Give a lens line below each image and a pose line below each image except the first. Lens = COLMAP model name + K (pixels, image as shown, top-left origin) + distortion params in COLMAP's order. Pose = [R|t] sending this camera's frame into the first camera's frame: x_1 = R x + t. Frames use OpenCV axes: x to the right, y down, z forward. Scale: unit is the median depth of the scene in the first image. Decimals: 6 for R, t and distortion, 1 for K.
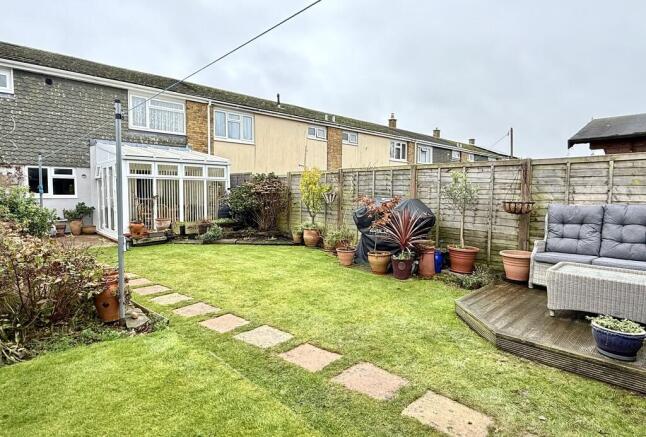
lens RADIAL K [[345.0, 0, 322.8], [0, 345.0, 218.0], [0, 0, 1]] dist [0.000947, -0.000025]
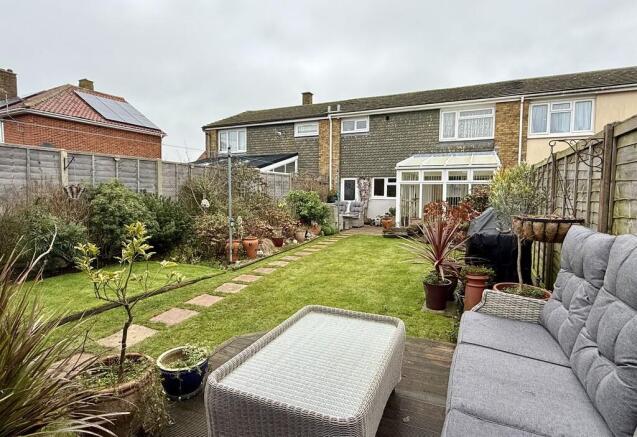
lens RADIAL K [[331.7, 0, 317.9], [0, 331.7, 217.1], [0, 0, 1]] dist [-0.000936, -0.000135]
pose [[0.377146, 0.064779, -0.923886, 0.331154], [-0.076879, 0.996298, 0.038473, -0.013528], [0.922957, 0.056518, 0.380730, 0.196173]]
